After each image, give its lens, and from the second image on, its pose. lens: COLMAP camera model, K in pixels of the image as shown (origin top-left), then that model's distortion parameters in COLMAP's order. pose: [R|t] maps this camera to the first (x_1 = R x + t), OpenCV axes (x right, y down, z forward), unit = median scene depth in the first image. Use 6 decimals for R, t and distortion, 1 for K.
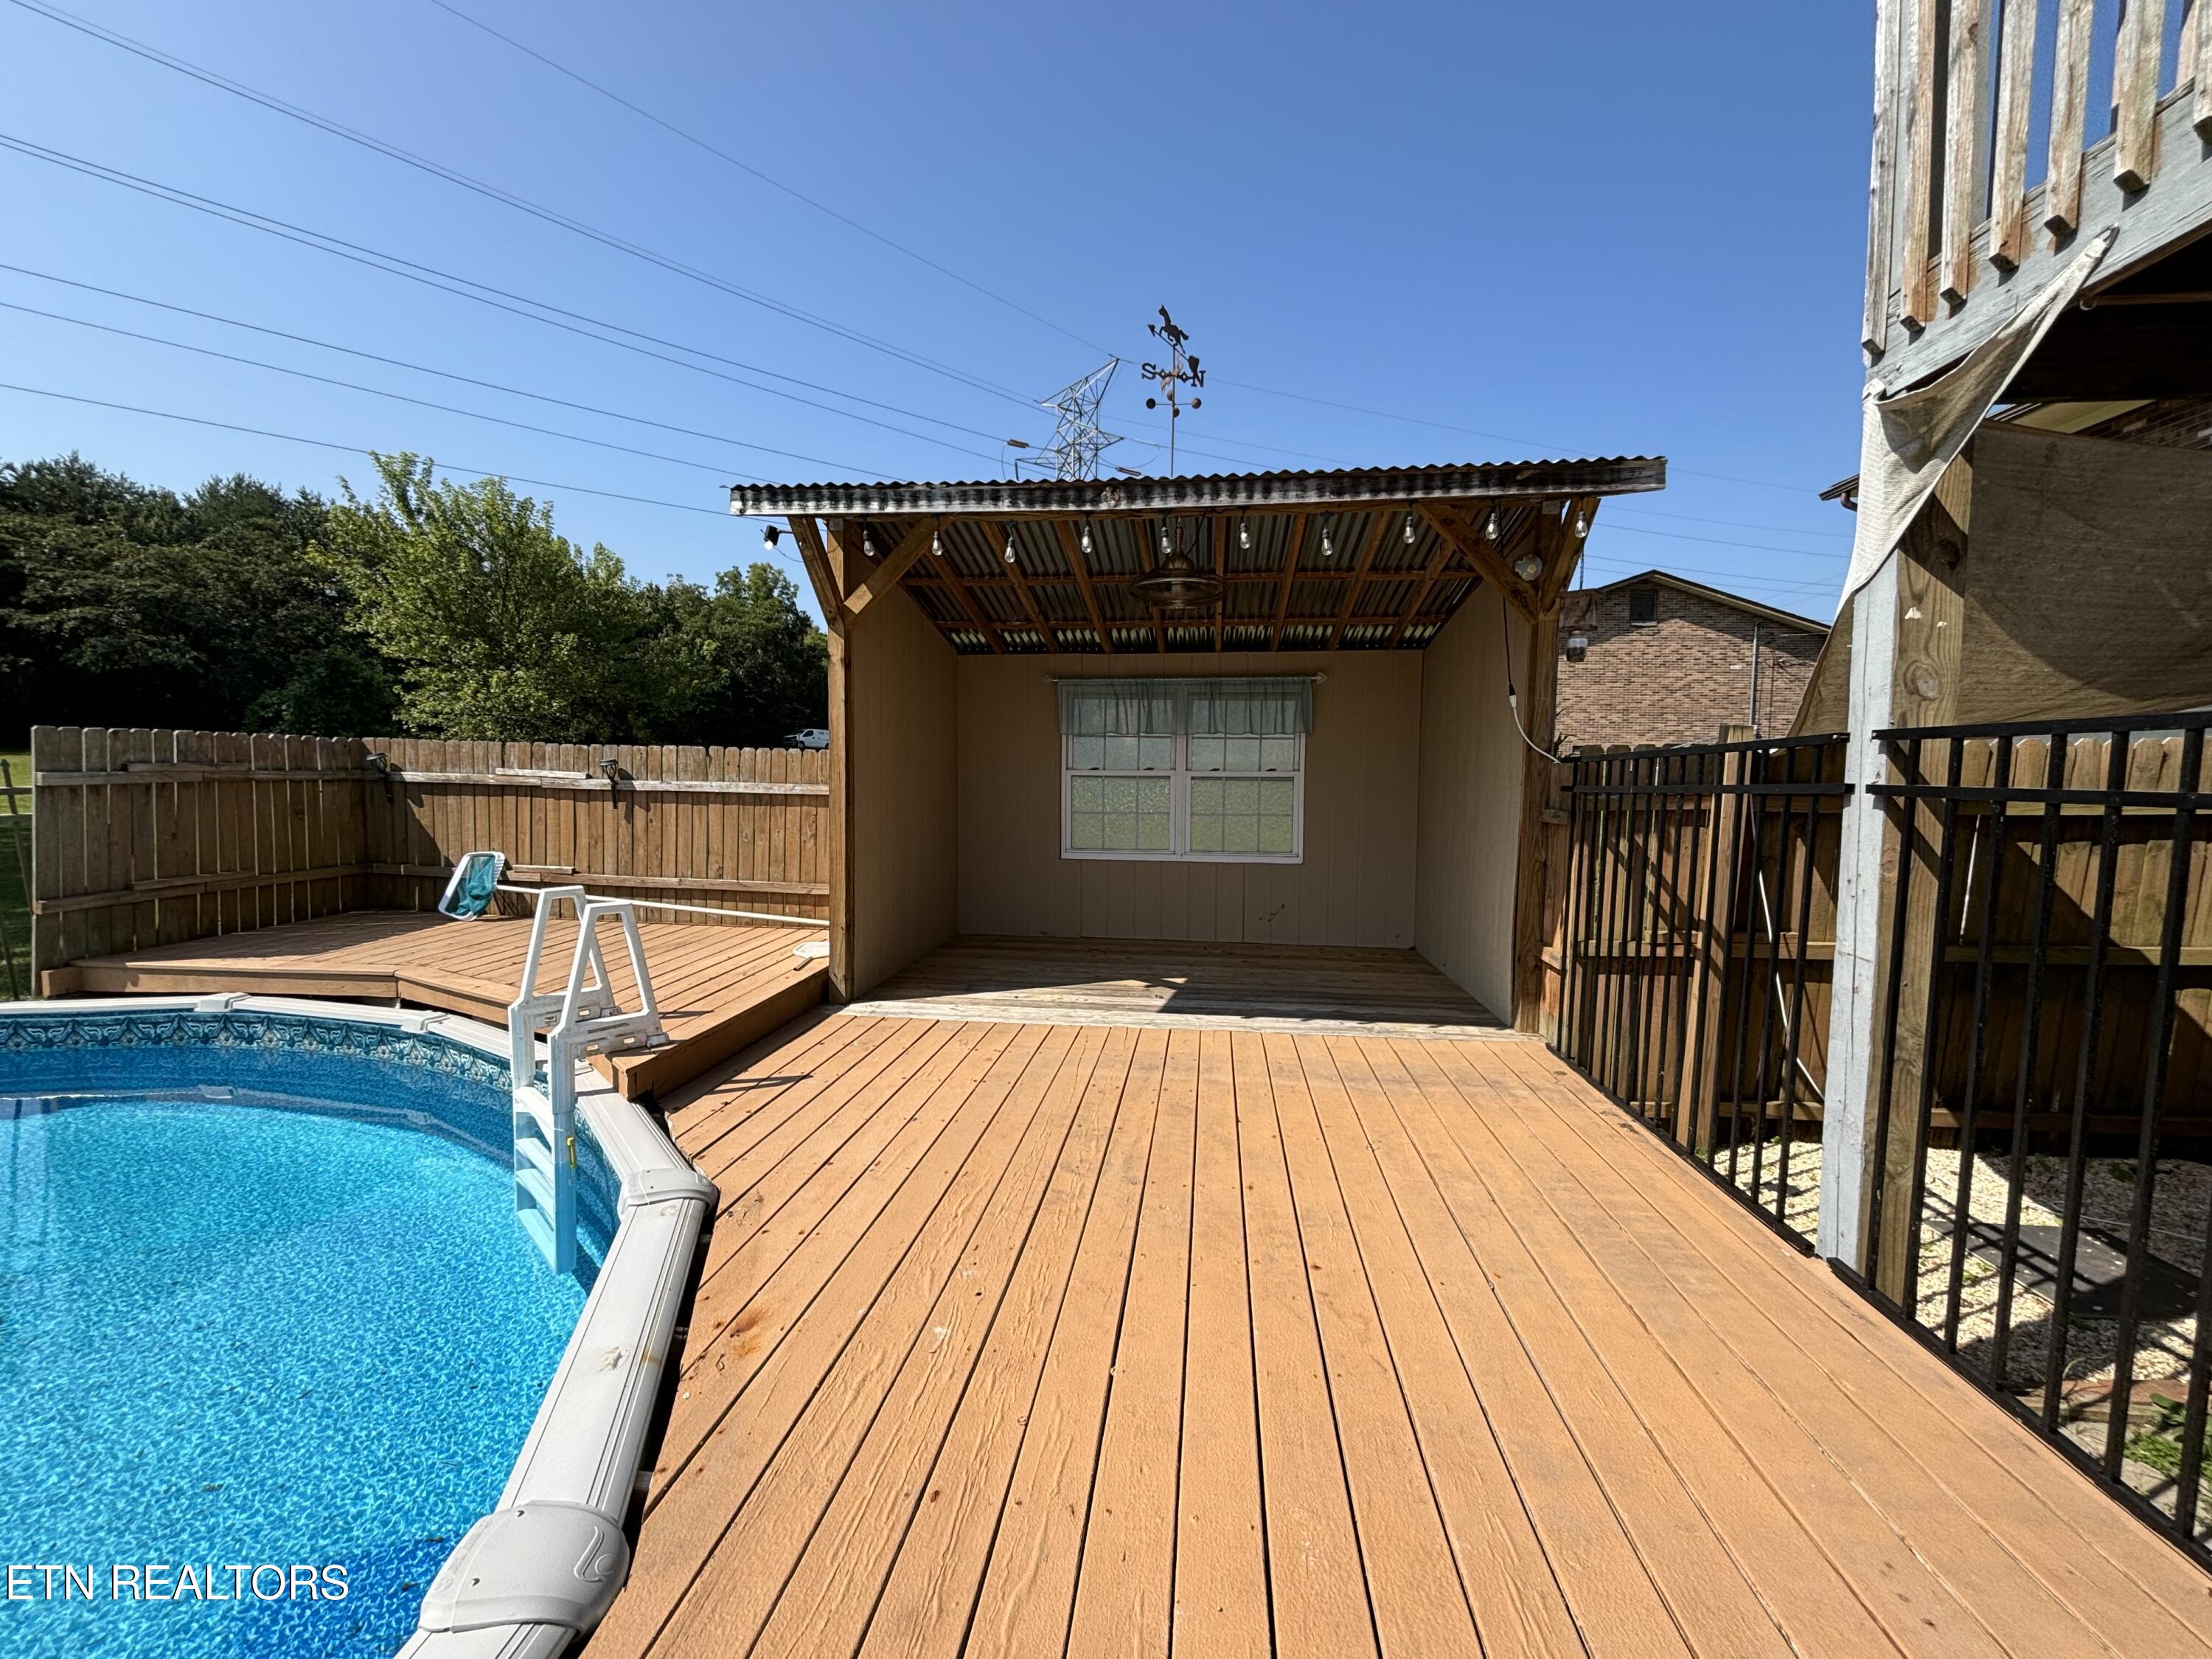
lens RADIAL K [[898.8, 0, 1116.6], [0, 898.8, 817.5], [0, 0, 1]] dist [0.001025, 0.003089]
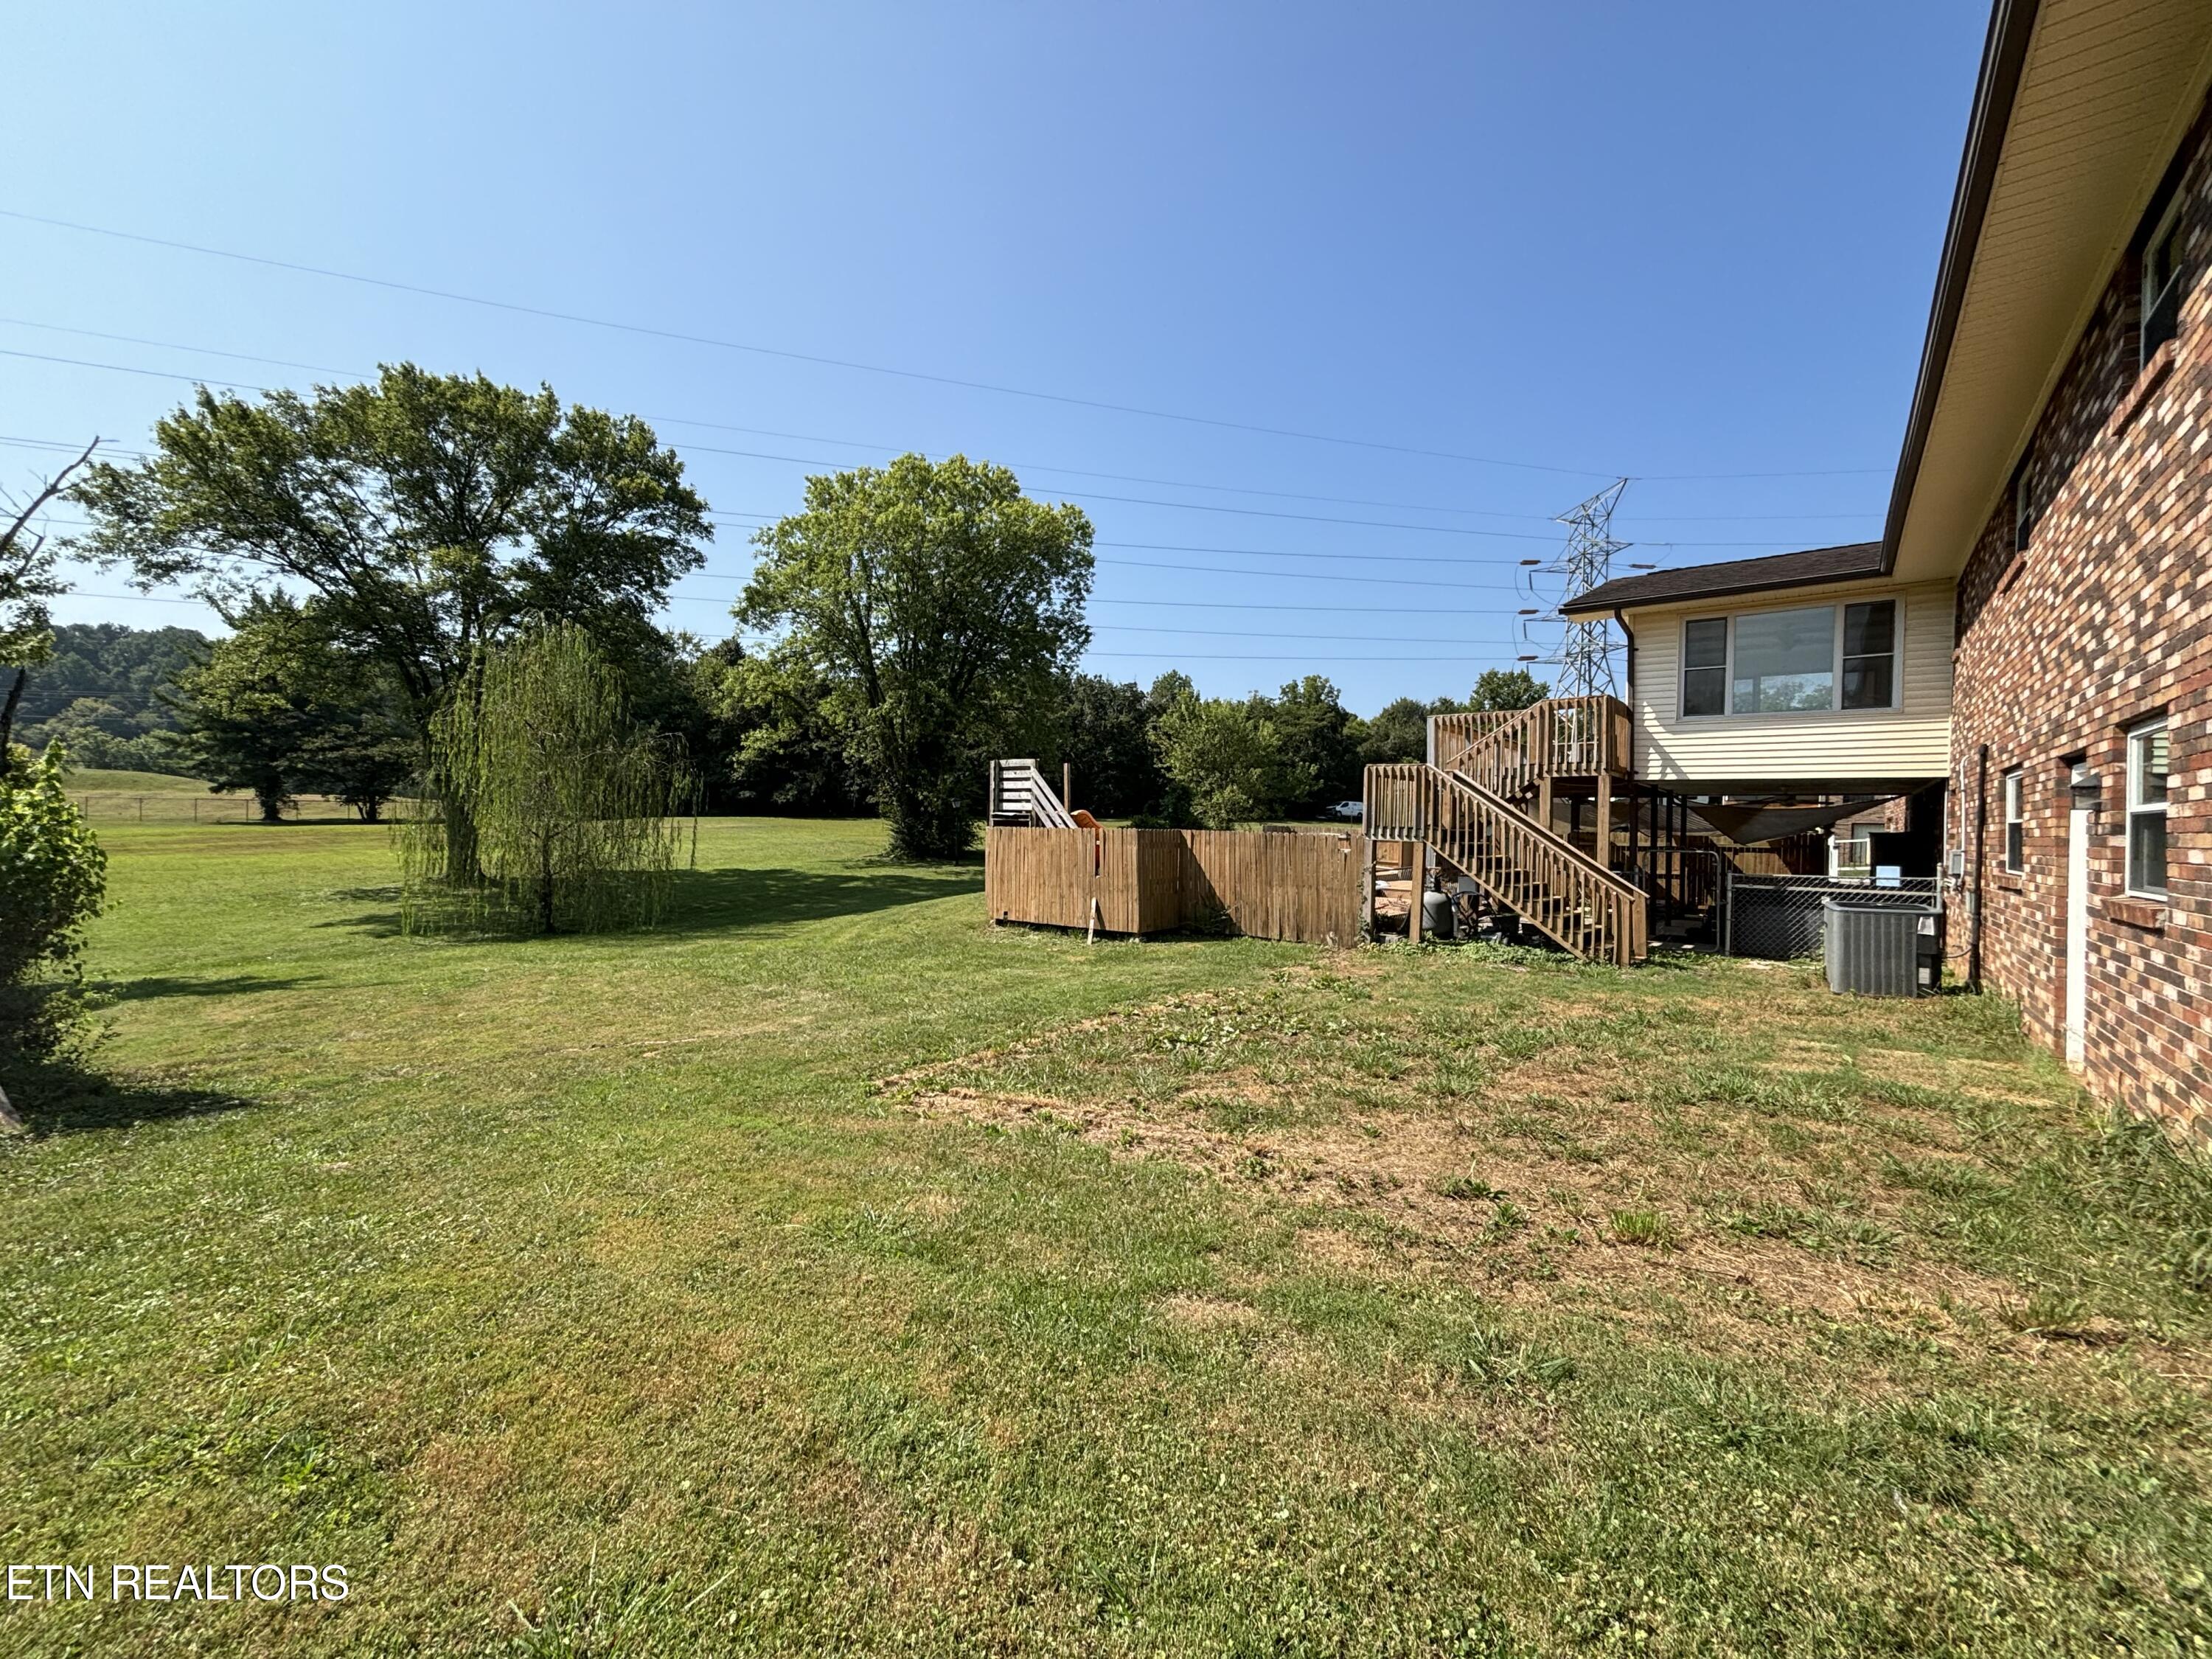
lens RADIAL K [[898.8, 0, 1084.5], [0, 898.8, 821.4], [0, 0, 1]] dist [0.001025, 0.003089]
pose [[0.828061, 0.005496, -0.560611, 0.743615], [-0.043889, 0.997519, -0.055048, 0.172276], [0.558917, 0.070188, 0.826248, -2.968252]]
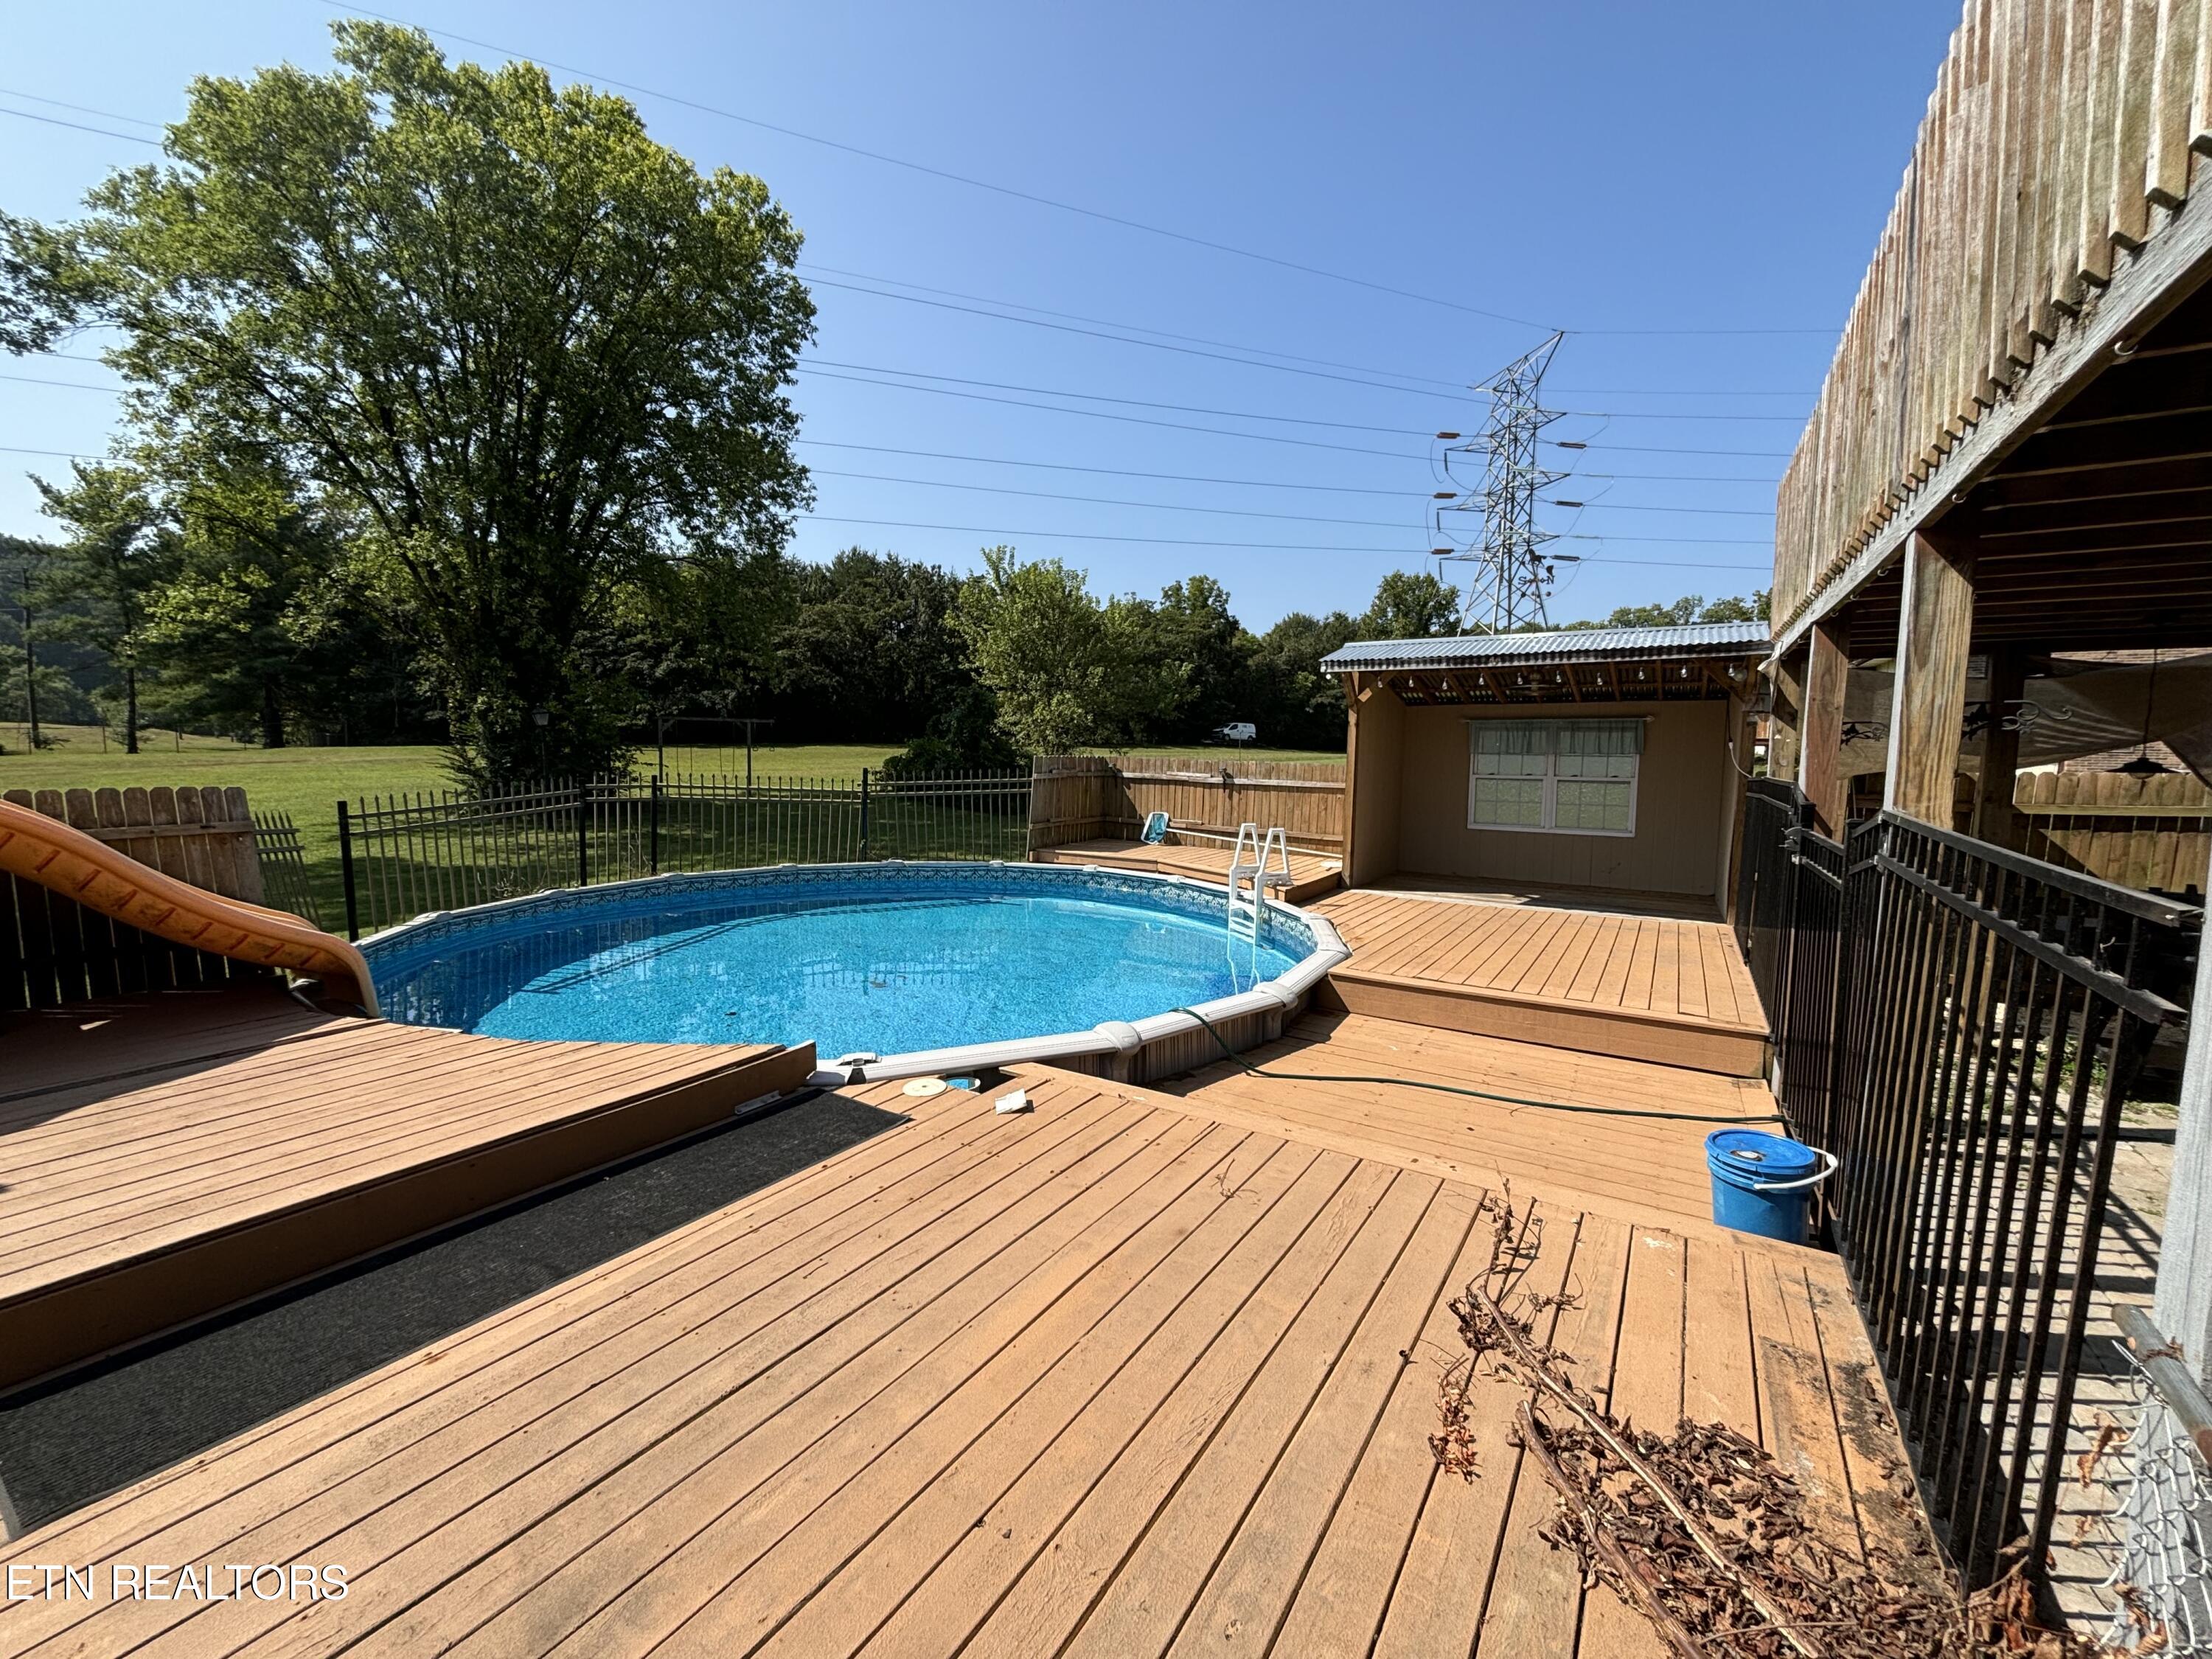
lens RADIAL K [[898.8, 0, 1092.6], [0, 898.8, 820.2], [0, 0, 1]] dist [0.001025, 0.003089]
pose [[0.891134, 0.037722, -0.452170, 0.071833], [-0.030741, 0.999268, 0.022778, 0.012952], [0.452698, -0.006398, 0.891641, -0.777918]]
